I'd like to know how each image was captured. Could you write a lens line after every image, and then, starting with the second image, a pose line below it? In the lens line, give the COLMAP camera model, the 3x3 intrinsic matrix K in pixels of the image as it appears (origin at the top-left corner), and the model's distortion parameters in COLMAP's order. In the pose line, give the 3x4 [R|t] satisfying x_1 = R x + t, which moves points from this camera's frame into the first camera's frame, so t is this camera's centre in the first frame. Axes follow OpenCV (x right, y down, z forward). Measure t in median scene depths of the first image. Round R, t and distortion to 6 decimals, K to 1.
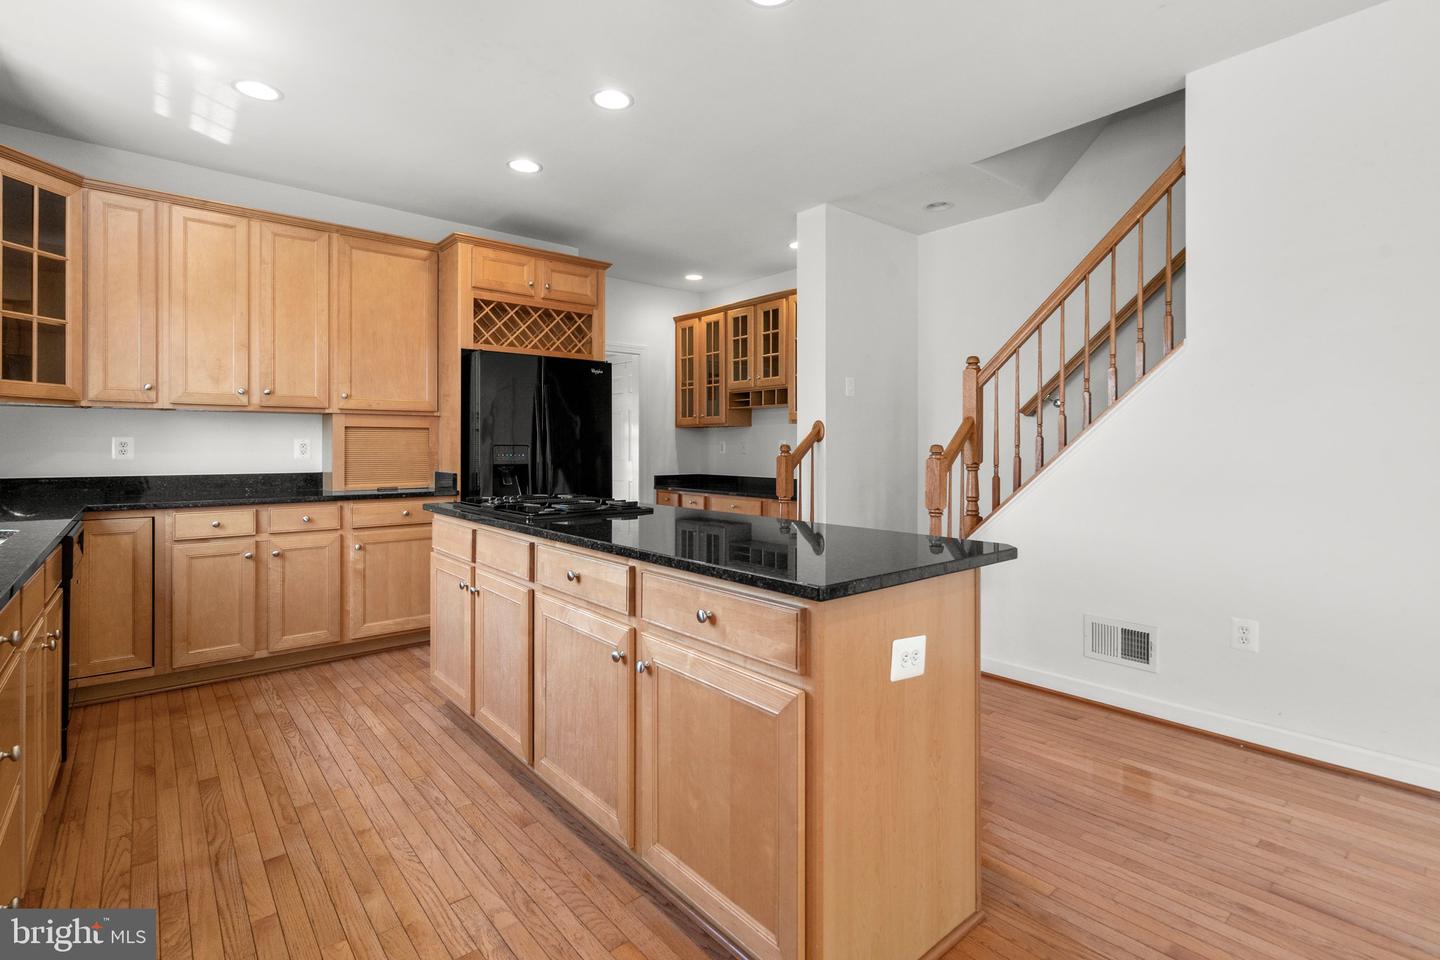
lens RADIAL K [[672.9, 0, 716.6], [0, 672.9, 448.8], [0, 0, 1]] dist [-0.000405, -0.000077]
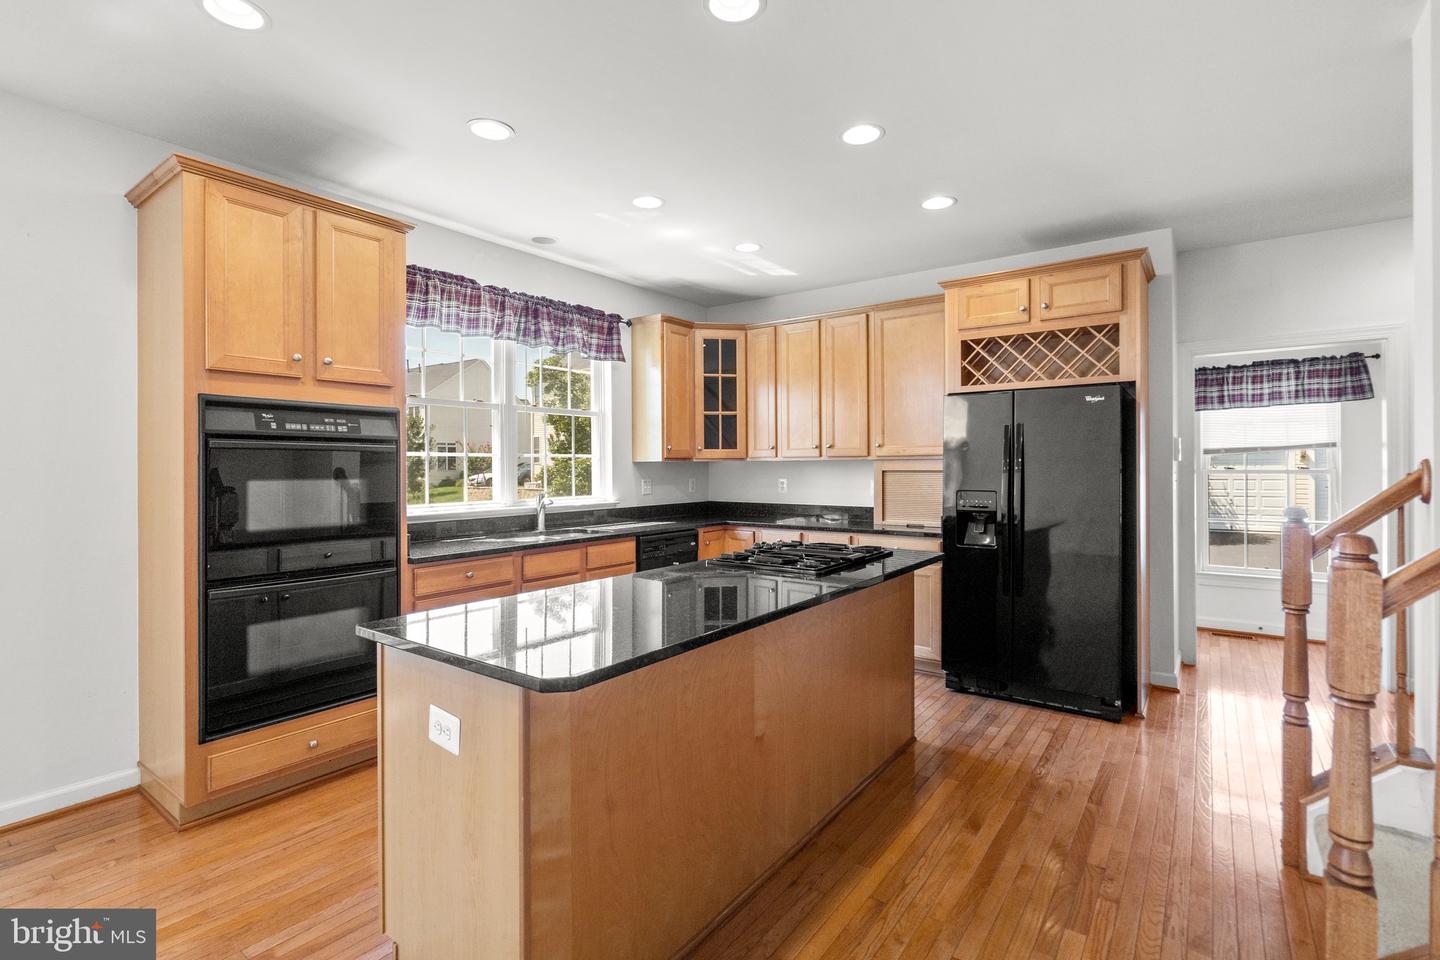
lens RADIAL K [[671.0, 0, 724.8], [0, 671.0, 465.4], [0, 0, 1]] dist [0.001573, 0.000382]
pose [[0.240703, -0.002213, -0.970596, 0.653900], [-0.001815, 0.999995, -0.002730, -0.047363], [0.970597, 0.002418, 0.240698, 0.540947]]
